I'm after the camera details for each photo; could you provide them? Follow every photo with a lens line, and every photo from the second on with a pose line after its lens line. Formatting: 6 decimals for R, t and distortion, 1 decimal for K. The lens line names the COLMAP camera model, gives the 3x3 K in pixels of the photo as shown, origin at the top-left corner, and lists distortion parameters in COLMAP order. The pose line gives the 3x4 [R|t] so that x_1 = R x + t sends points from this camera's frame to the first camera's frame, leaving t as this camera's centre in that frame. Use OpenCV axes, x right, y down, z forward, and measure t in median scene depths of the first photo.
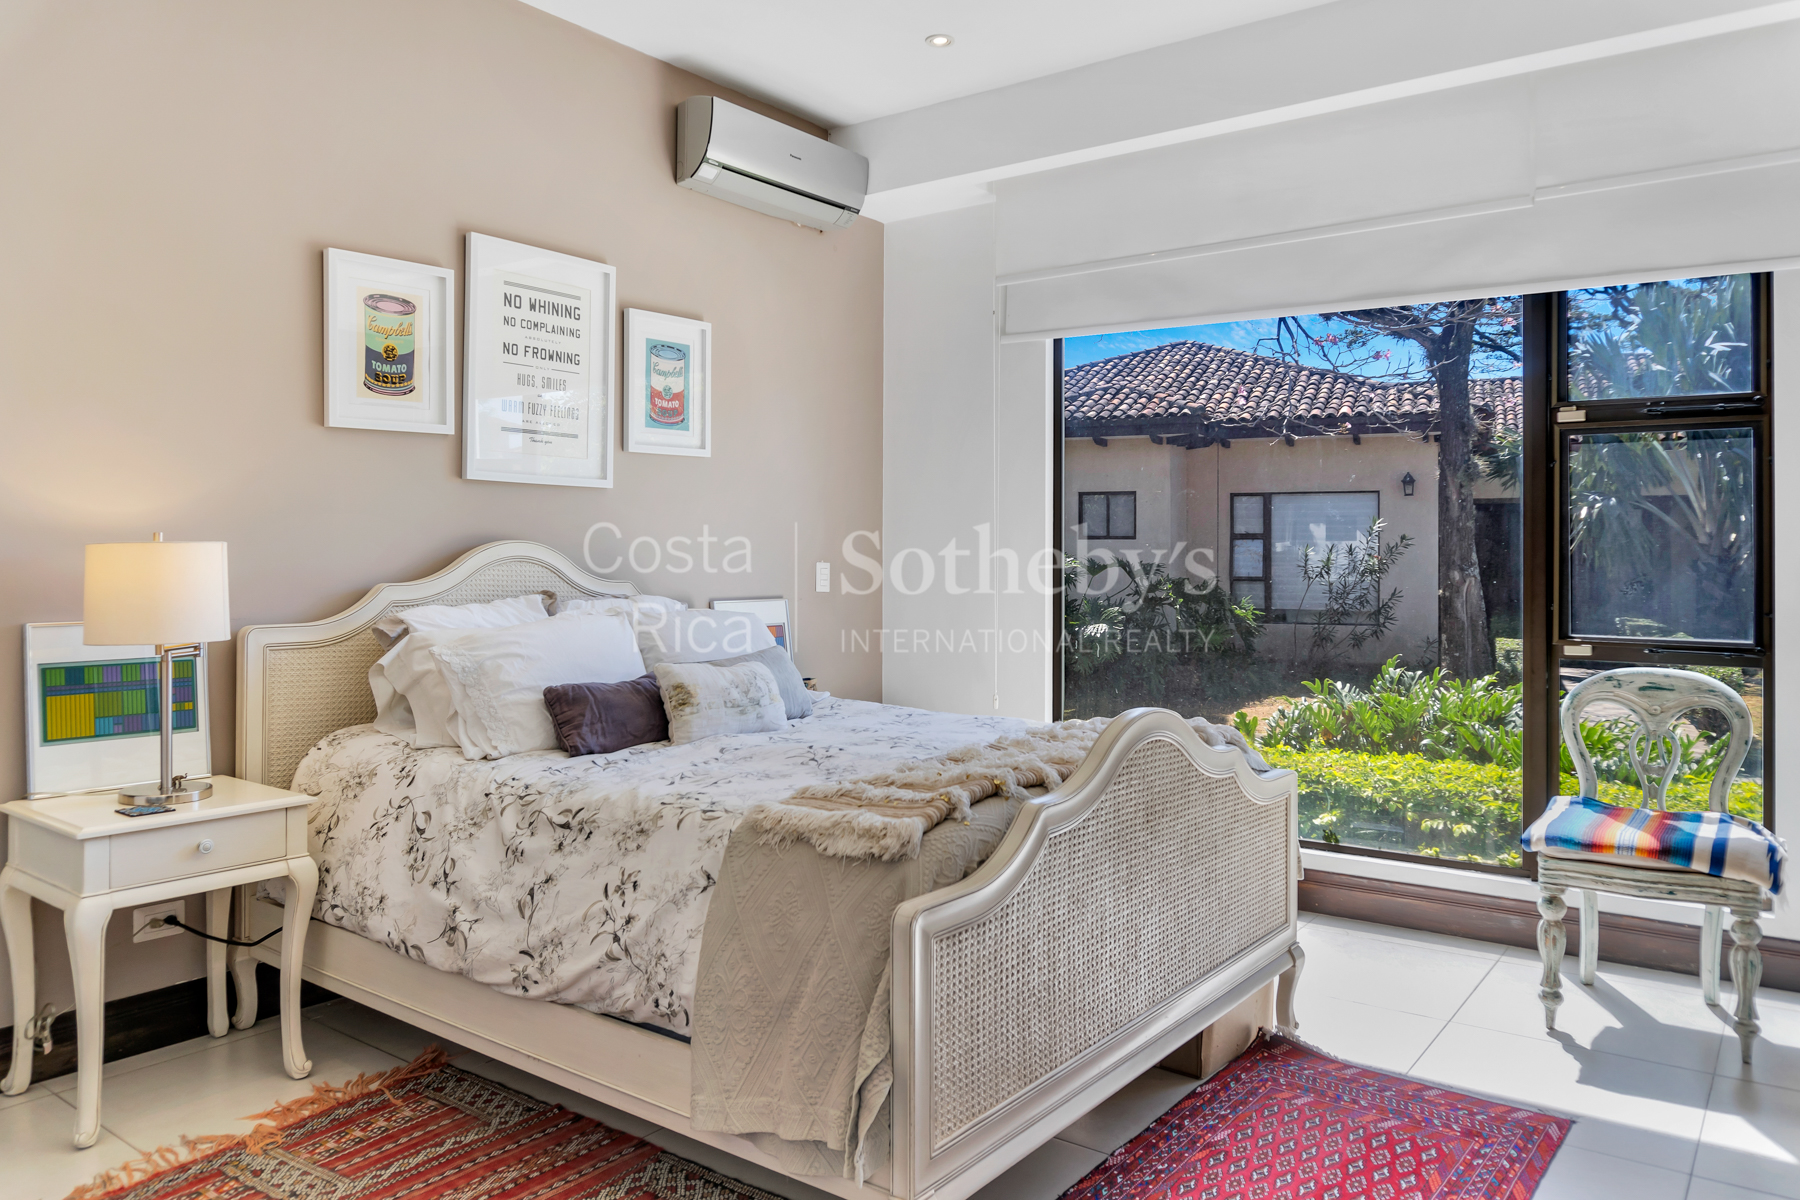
lens RADIAL K [[1222.2, 0, 900.6], [0, 1222.2, 591.5], [0, 0, 1]] dist [-0.035686, 0.007120]
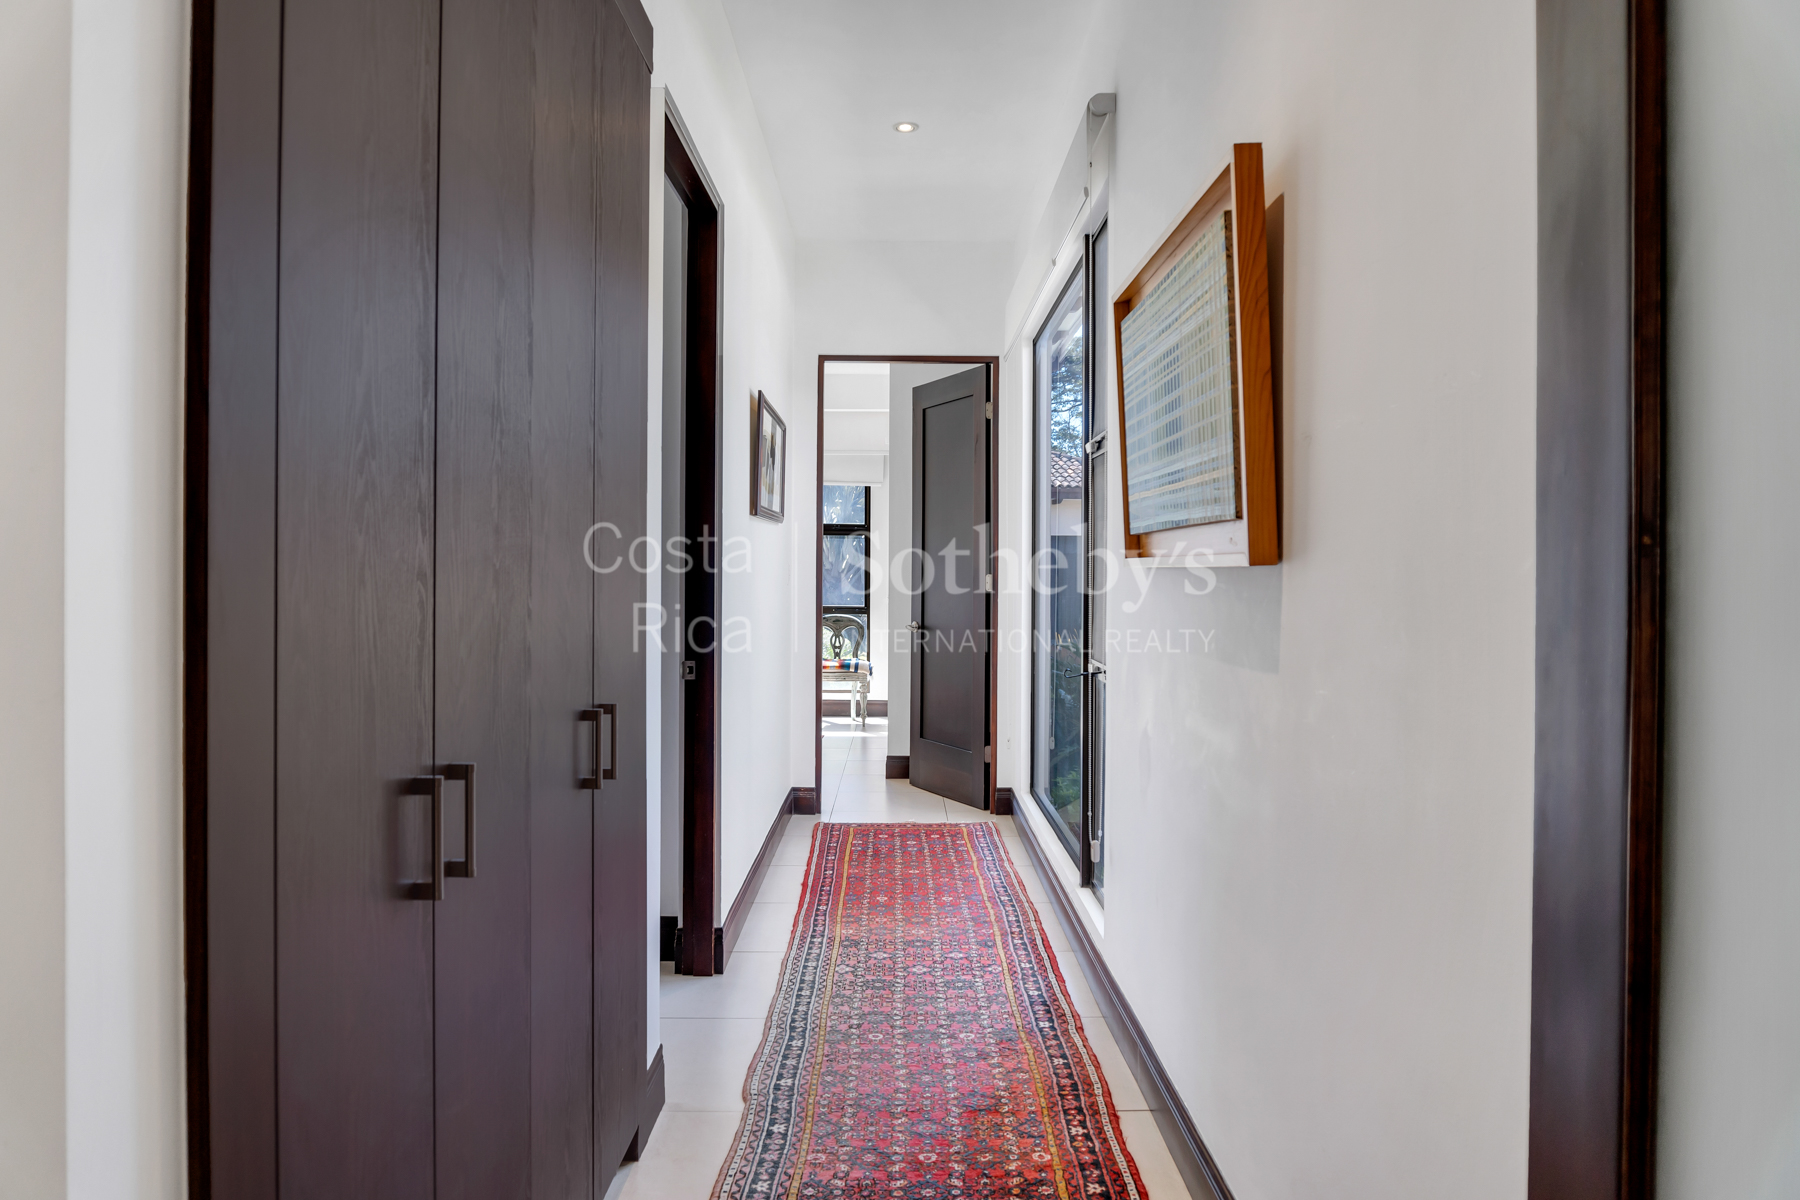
lens RADIAL K [[1222.2, 0, 900.2], [0, 1222.2, 594.6], [0, 0, 1]] dist [-0.035686, 0.007120]
pose [[0.797894, 0.001504, 0.602796, -1.166364], [0.000737, 0.999994, -0.003471, 0.032999], [-0.602797, 0.003214, 0.797888, -1.637226]]
